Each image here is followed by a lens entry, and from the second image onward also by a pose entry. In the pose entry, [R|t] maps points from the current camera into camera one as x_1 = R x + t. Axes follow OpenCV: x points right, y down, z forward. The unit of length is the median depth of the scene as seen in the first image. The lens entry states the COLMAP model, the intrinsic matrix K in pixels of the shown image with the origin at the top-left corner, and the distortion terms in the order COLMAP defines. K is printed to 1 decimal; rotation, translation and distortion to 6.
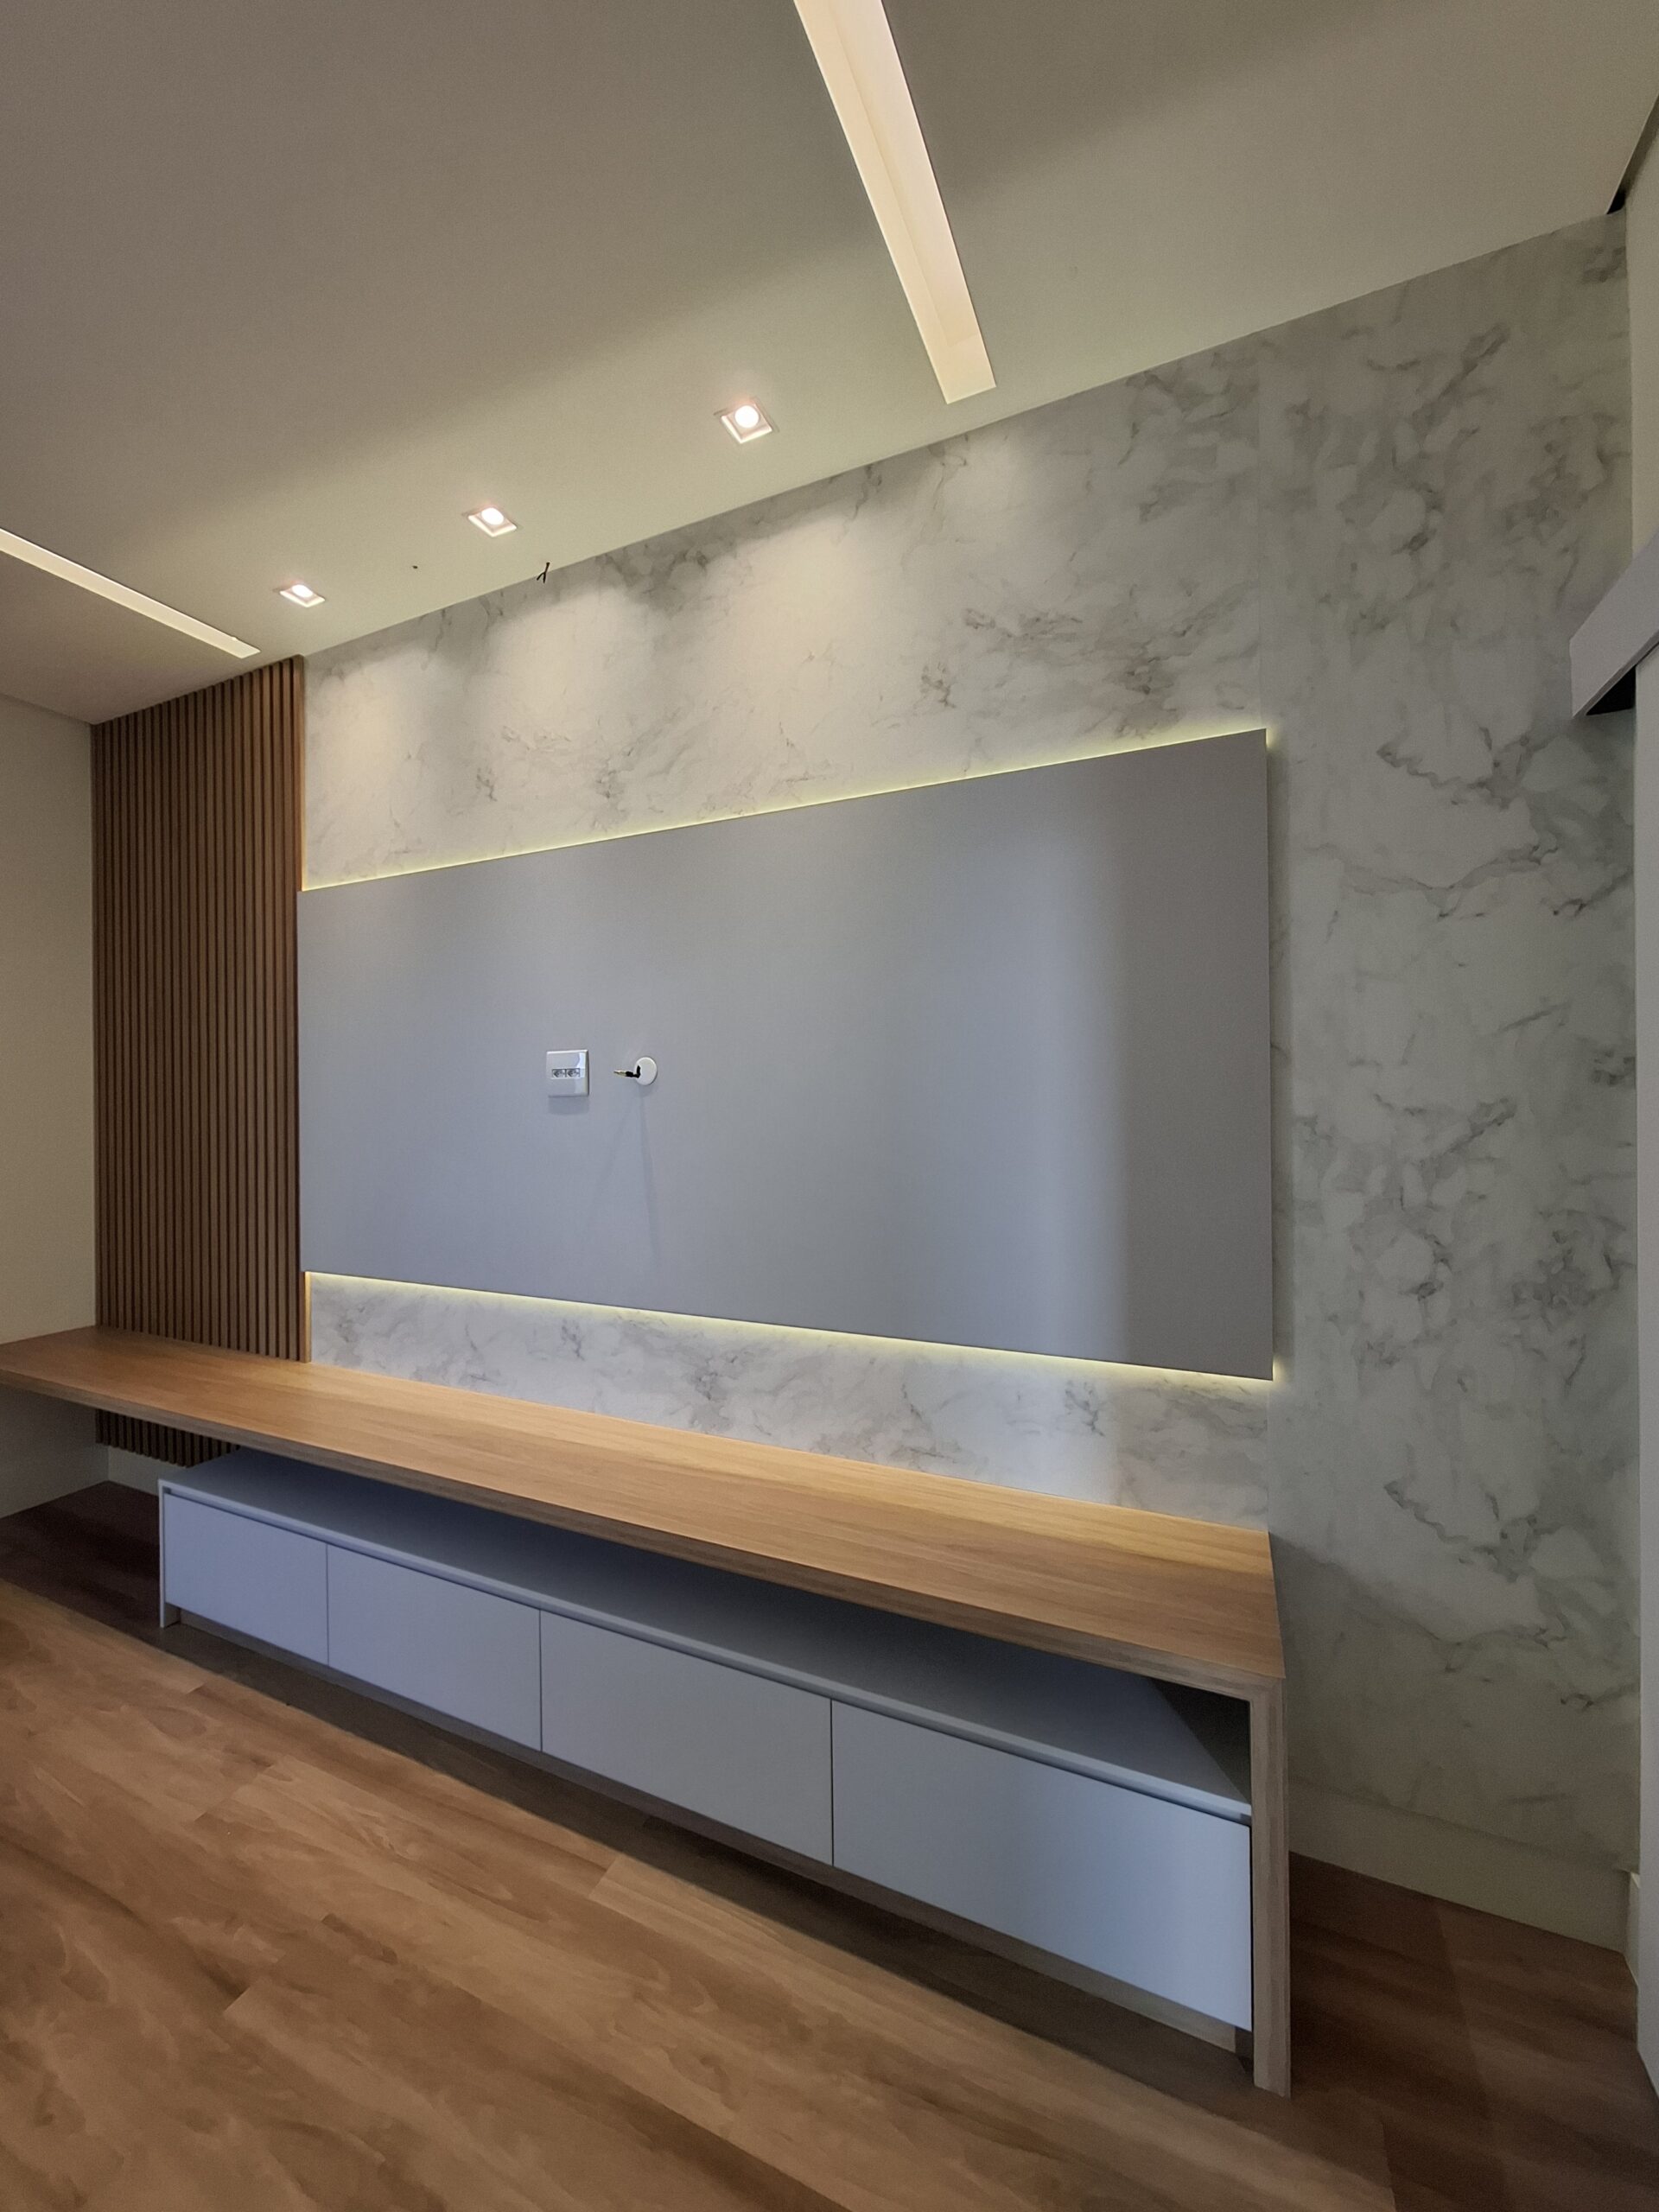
lens RADIAL K [[853.9, 0, 810.6], [0, 853.9, 1120.8], [0, 0, 1]] dist [0.000663, 0.002012]
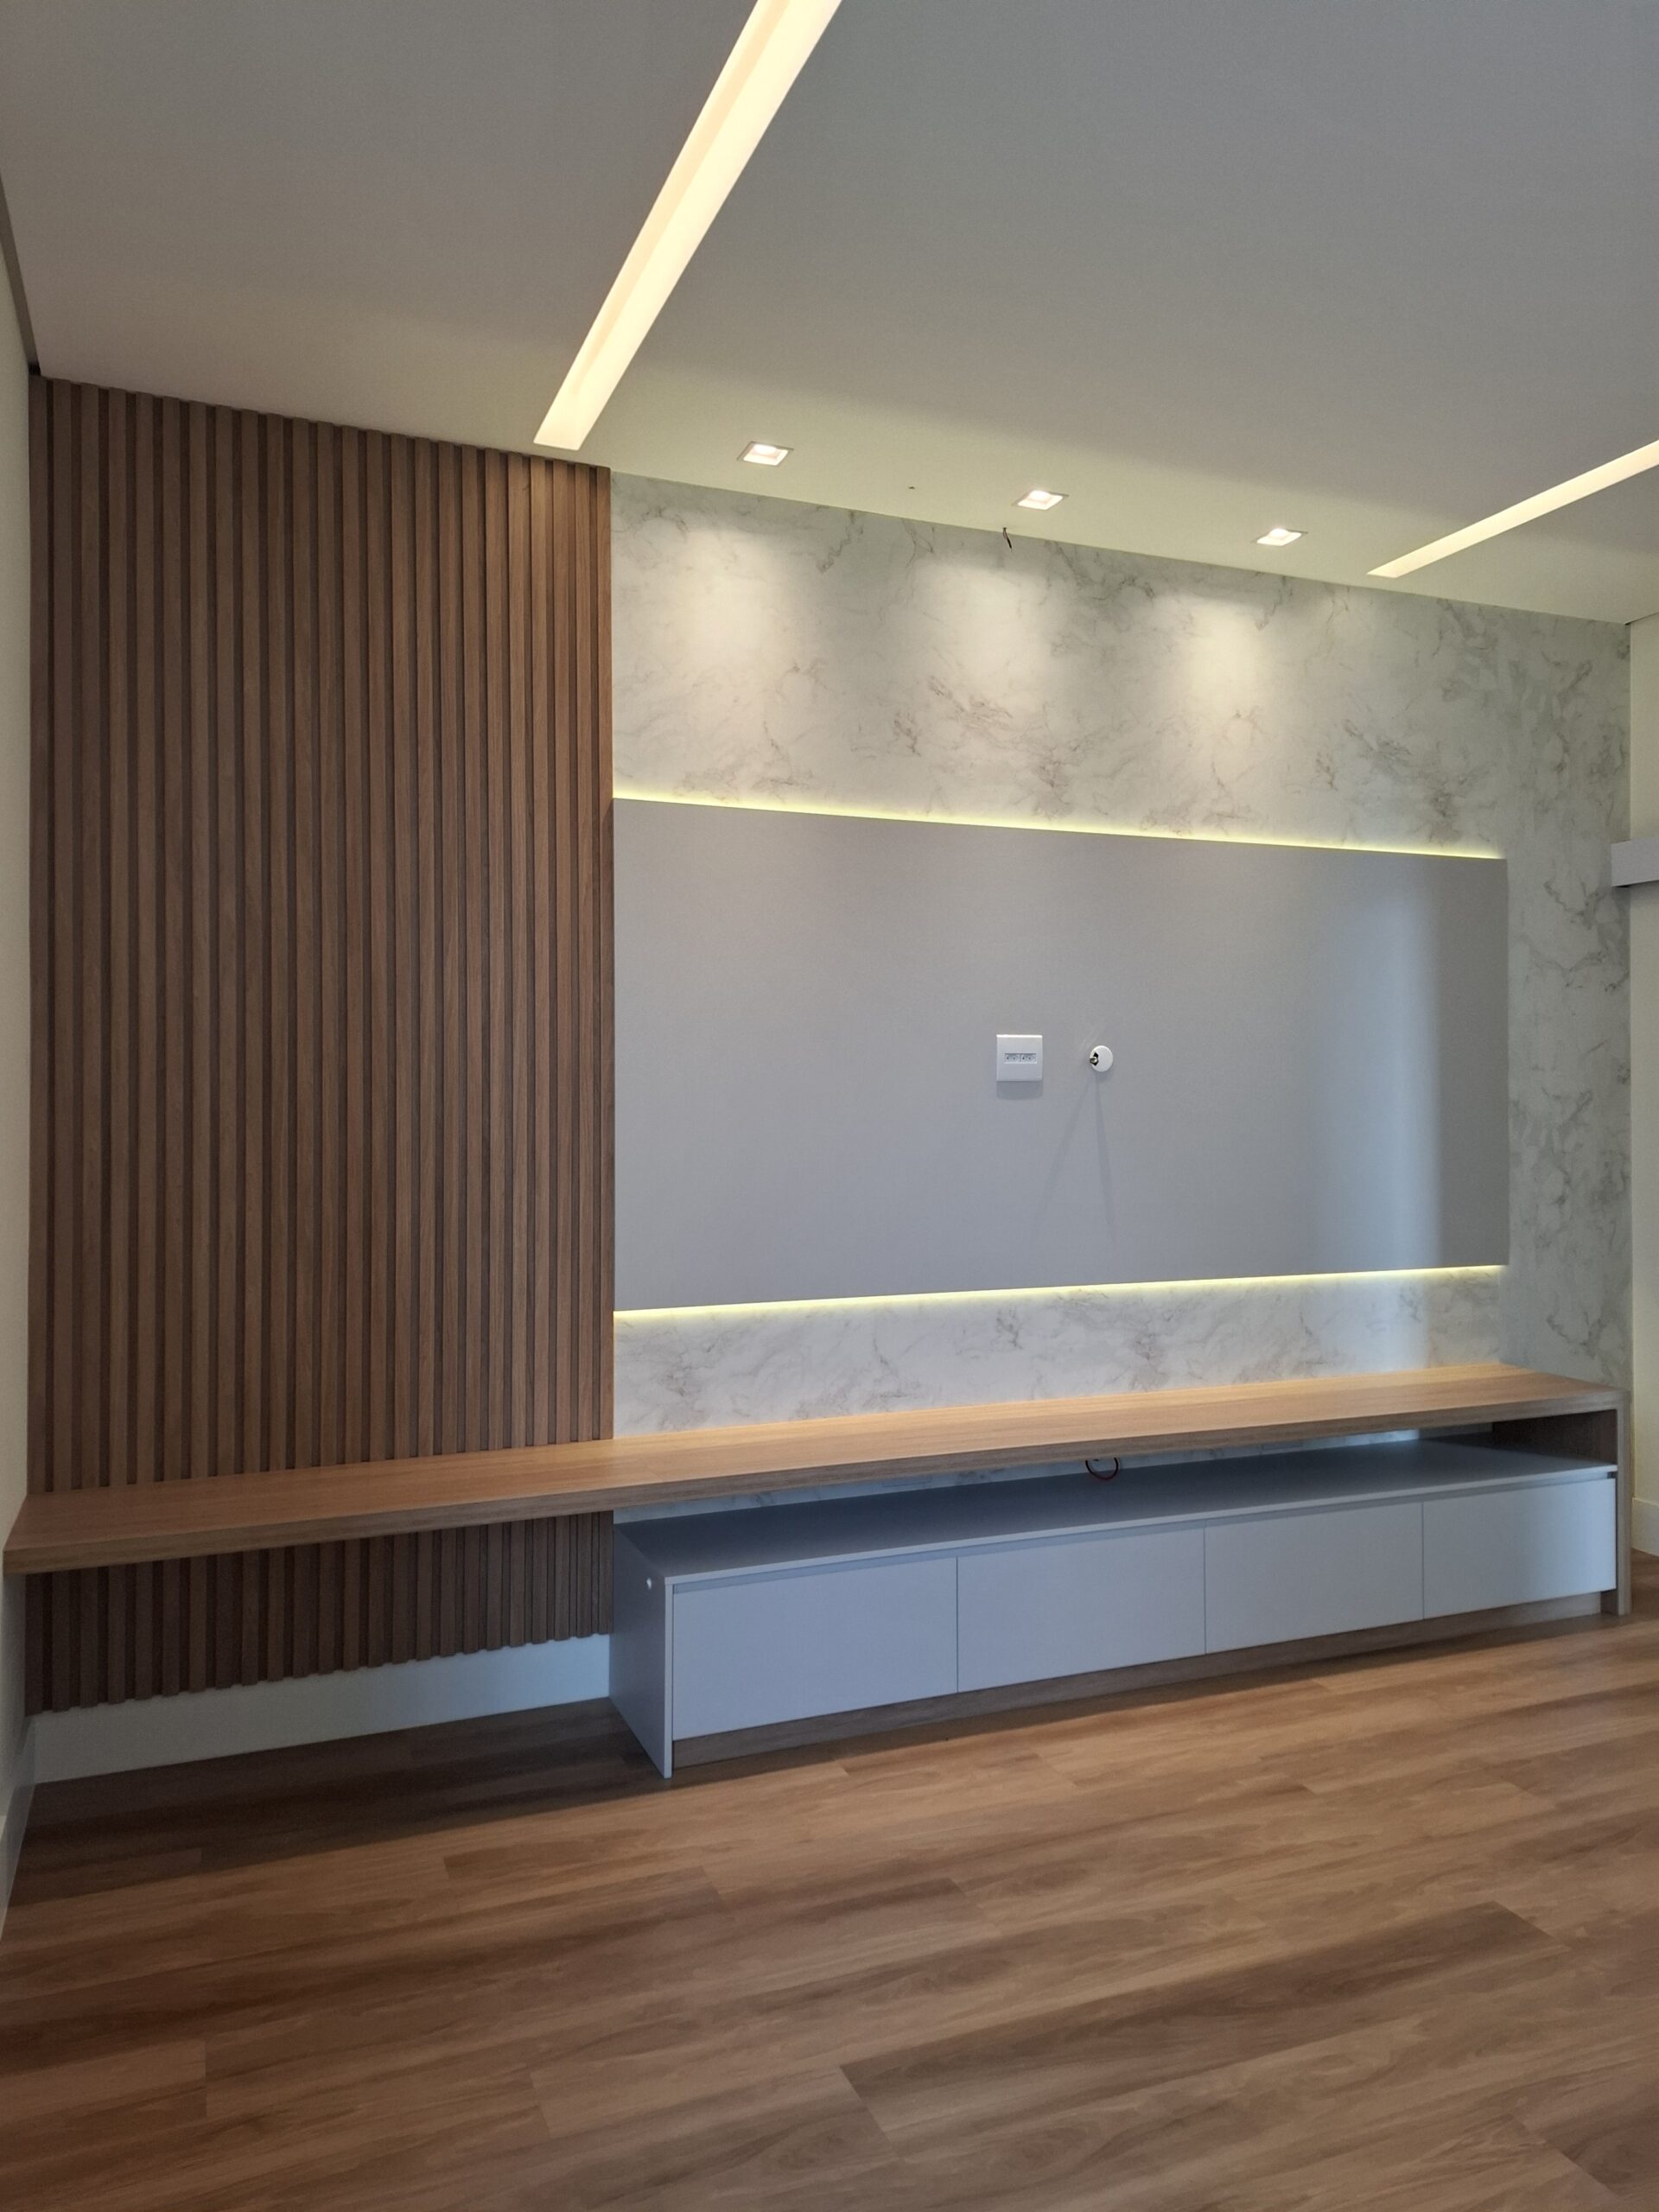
lens RADIAL K [[1540.2, 0, 820.6], [0, 1540.2, 1090.4], [0, 0, 1]] dist [0.076103, -0.030442]
pose [[0.684464, -0.000264, 0.729046, -2.144339], [0.001998, 0.999997, -0.001514, -0.019151], [-0.729044, 0.002493, 0.684463, -0.062913]]
